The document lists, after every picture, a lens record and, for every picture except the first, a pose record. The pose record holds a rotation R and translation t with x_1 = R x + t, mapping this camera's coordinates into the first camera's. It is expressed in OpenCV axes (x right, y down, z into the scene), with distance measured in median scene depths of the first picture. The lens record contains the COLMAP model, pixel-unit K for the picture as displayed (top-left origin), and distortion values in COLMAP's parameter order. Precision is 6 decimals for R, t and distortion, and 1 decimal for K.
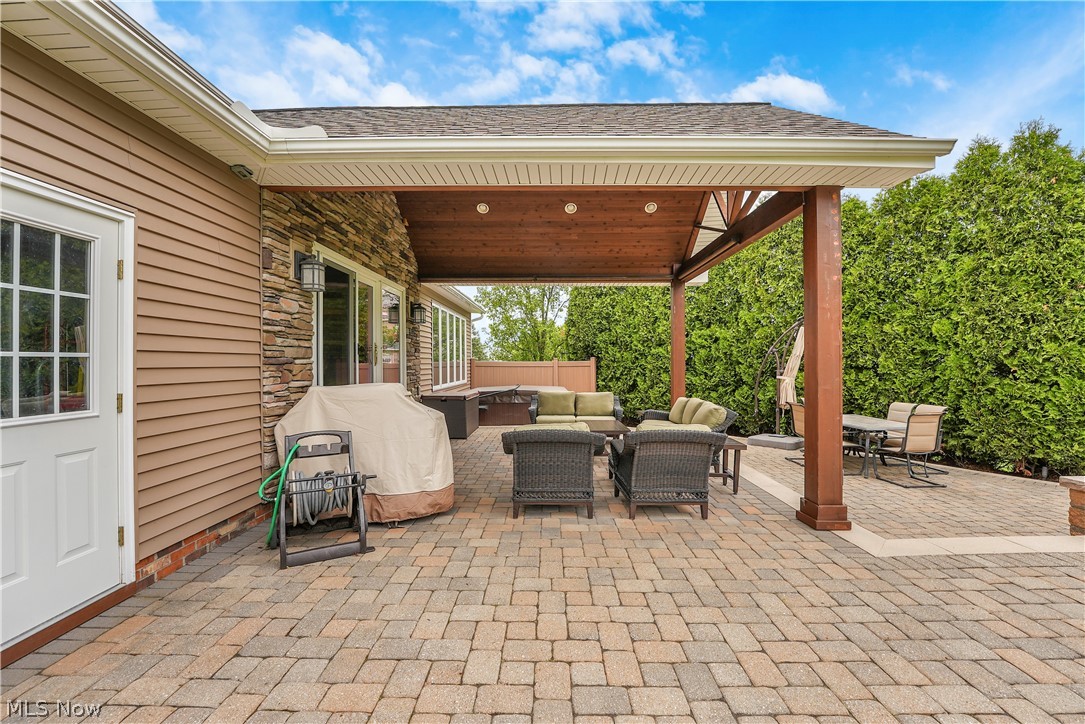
lens RADIAL K [[455.9, 0, 542.0], [0, 455.9, 361.5], [0, 0, 1]] dist [-0.000777, -0.000133]
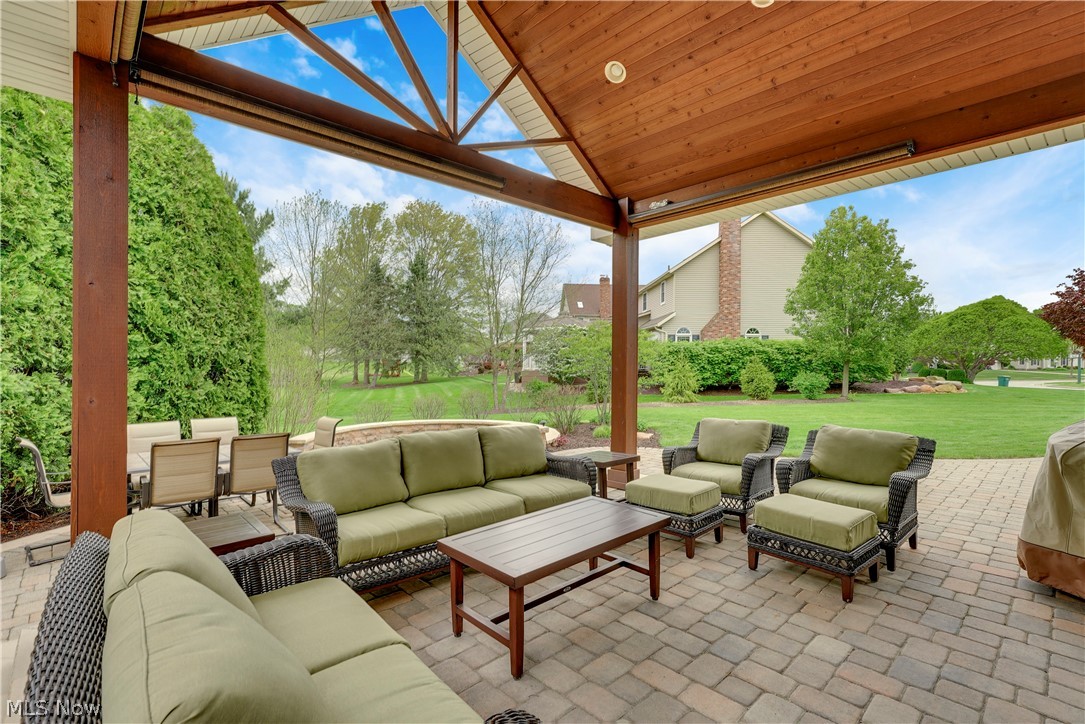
lens RADIAL K [[499.2, 0, 542.4], [0, 499.2, 364.0], [0, 0, 1]] dist [-0.001651, -0.000699]
pose [[-0.699978, -0.000436, 0.714164, -0.128204], [-0.002427, 0.999995, -0.001768, 0.007253], [-0.714160, -0.002971, -0.699976, 1.170671]]
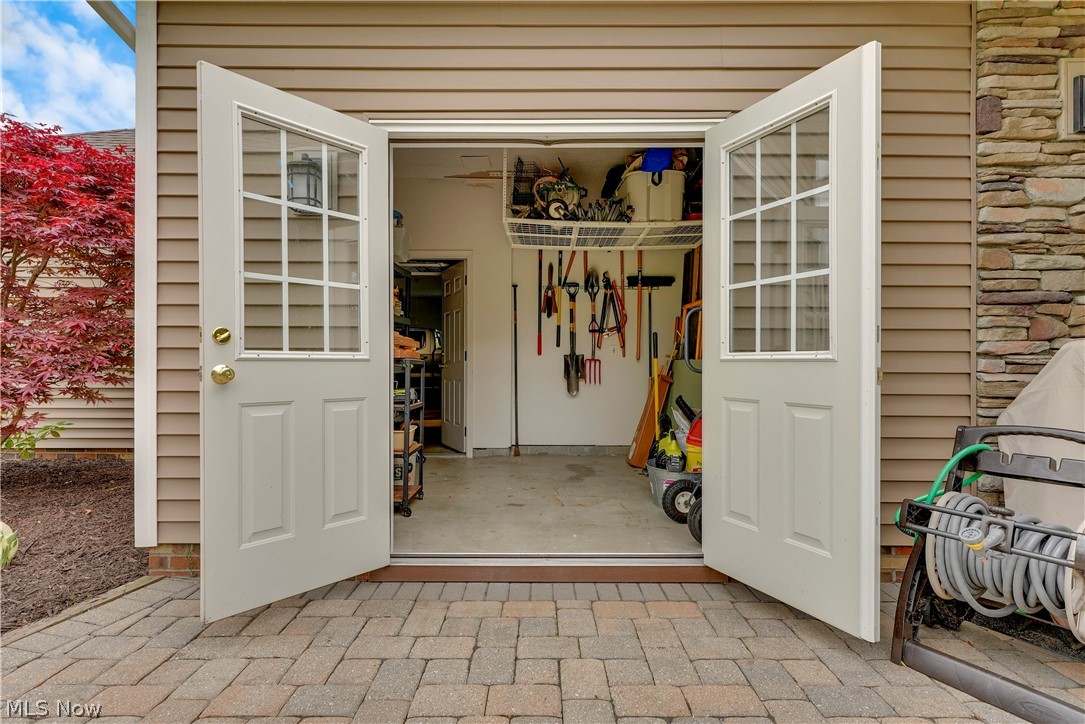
lens RADIAL K [[443.1, 0, 543.1], [0, 443.1, 308.4], [0, 0, 1]] dist [-0.000100, 0.000059]
pose [[0.017578, 0.004018, -0.999837, -0.036278], [0.000999, 0.999991, 0.004036, 0.004695], [0.999845, -0.001070, 0.017574, 0.234255]]
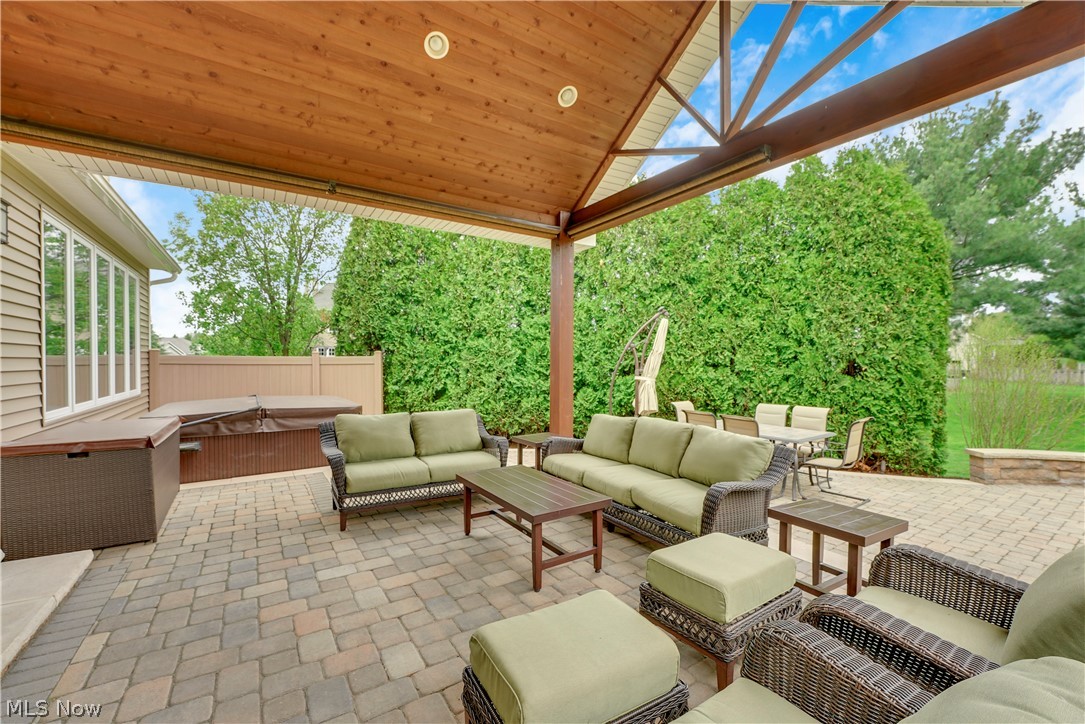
lens RADIAL K [[447.6, 0, 541.1], [0, 447.6, 362.2], [0, 0, 1]] dist [-0.016306, -0.000075]
pose [[0.831500, 0.000743, 0.555524, -0.109493], [-0.006240, 0.999949, 0.008003, 0.001796], [-0.555489, -0.010121, 0.831462, 0.538347]]
